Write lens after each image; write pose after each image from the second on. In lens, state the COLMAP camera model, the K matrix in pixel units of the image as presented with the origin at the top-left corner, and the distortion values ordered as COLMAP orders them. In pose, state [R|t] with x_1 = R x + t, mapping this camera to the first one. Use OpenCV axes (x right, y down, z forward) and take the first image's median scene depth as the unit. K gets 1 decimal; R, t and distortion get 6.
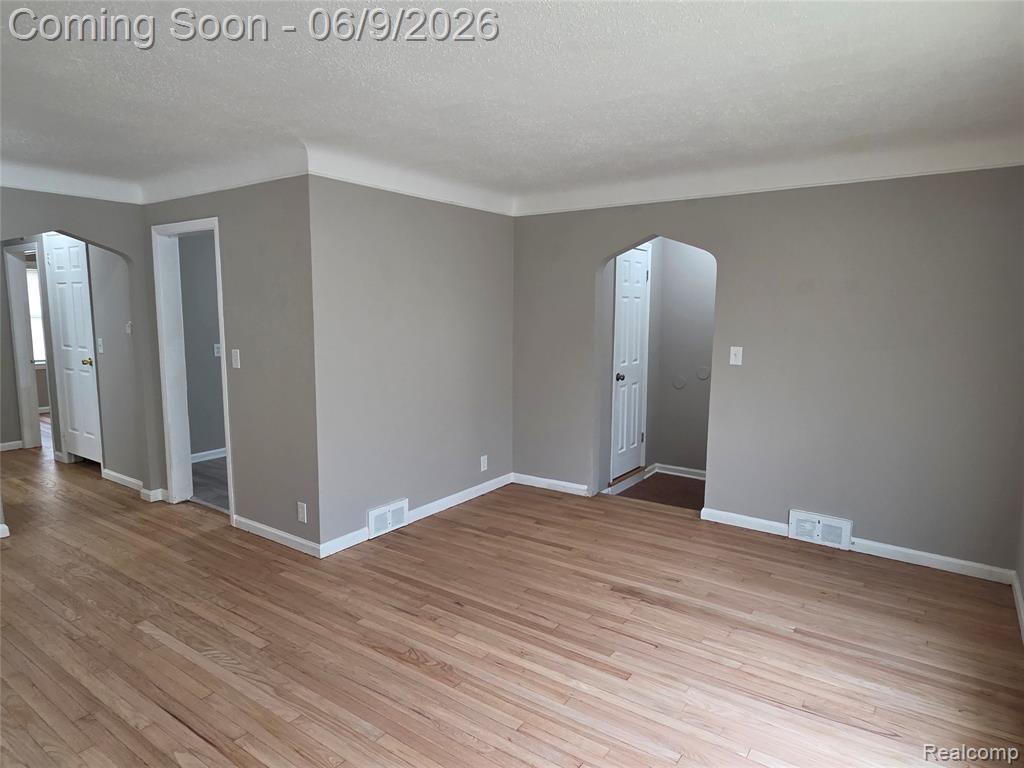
lens RADIAL K [[617.5, 0, 515.7], [0, 617.5, 389.3], [0, 0, 1]] dist [0.004572, -0.000105]
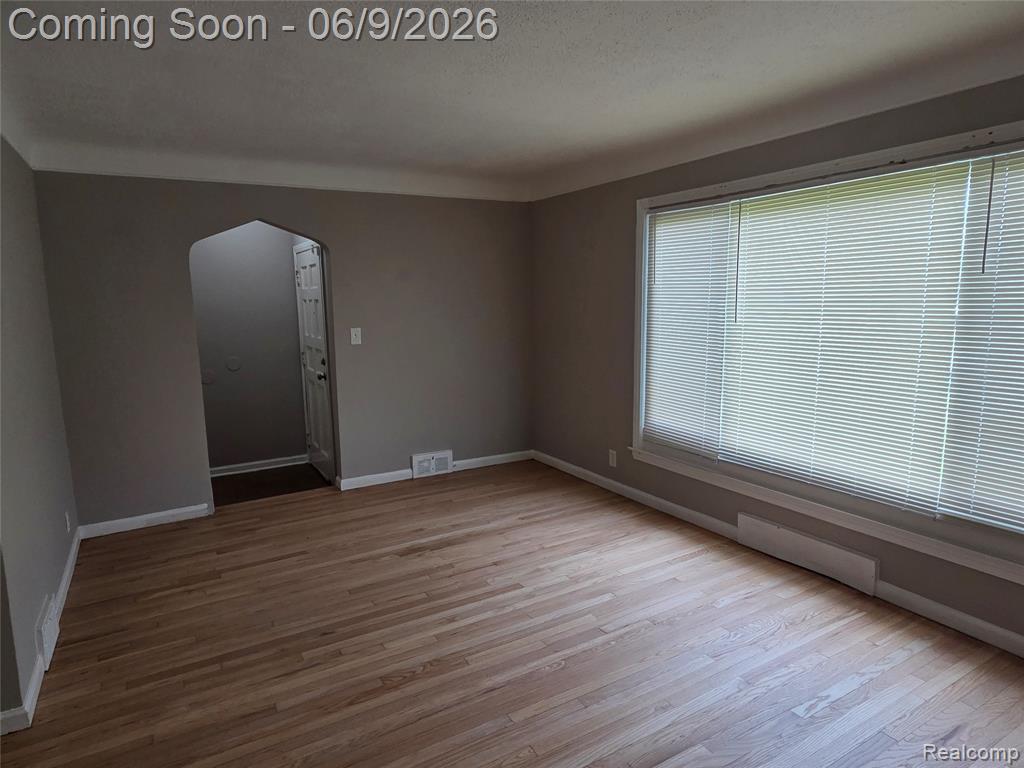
lens RADIAL K [[617.5, 0, 508.4], [0, 617.5, 391.0], [0, 0, 1]] dist [0.004572, -0.000105]
pose [[0.415351, -0.156861, 0.896035, -0.643519], [0.142681, 0.984062, 0.106132, -0.042217], [-0.898402, 0.083765, 0.431112, 0.326980]]
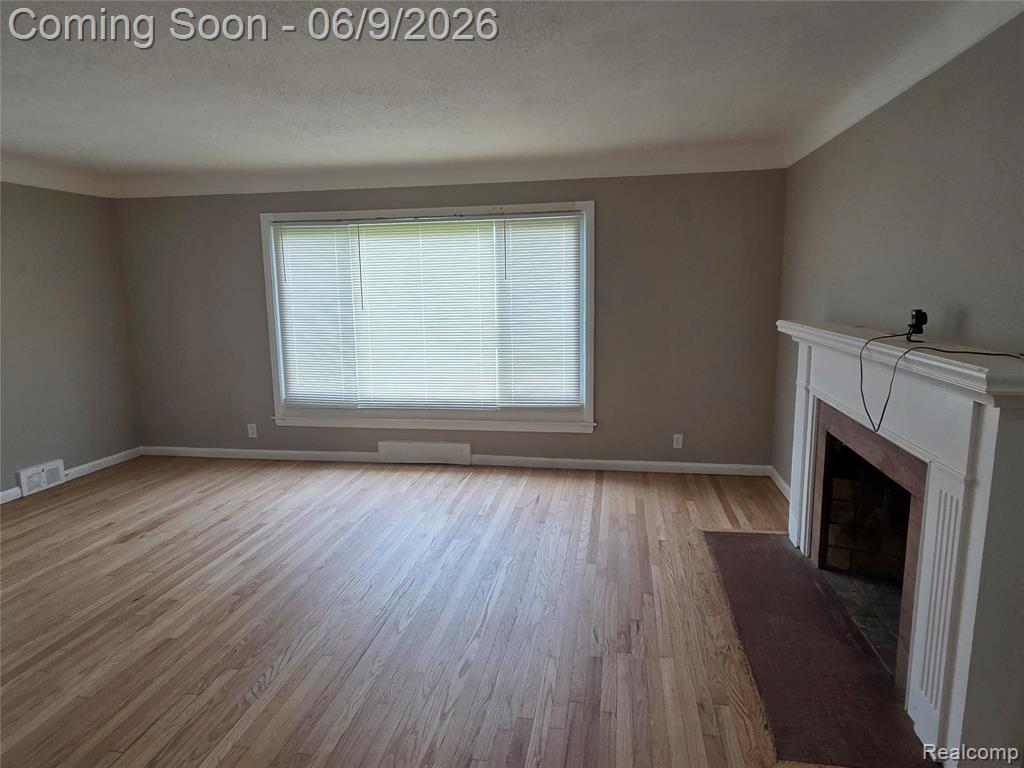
lens RADIAL K [[617.5, 0, 517.9], [0, 617.5, 383.2], [0, 0, 1]] dist [0.004572, -0.000105]
pose [[-0.437708, -0.143587, 0.887578, -1.033570], [0.132069, 0.966191, 0.221435, -0.097559], [-0.889365, 0.214145, -0.403946, 0.713974]]
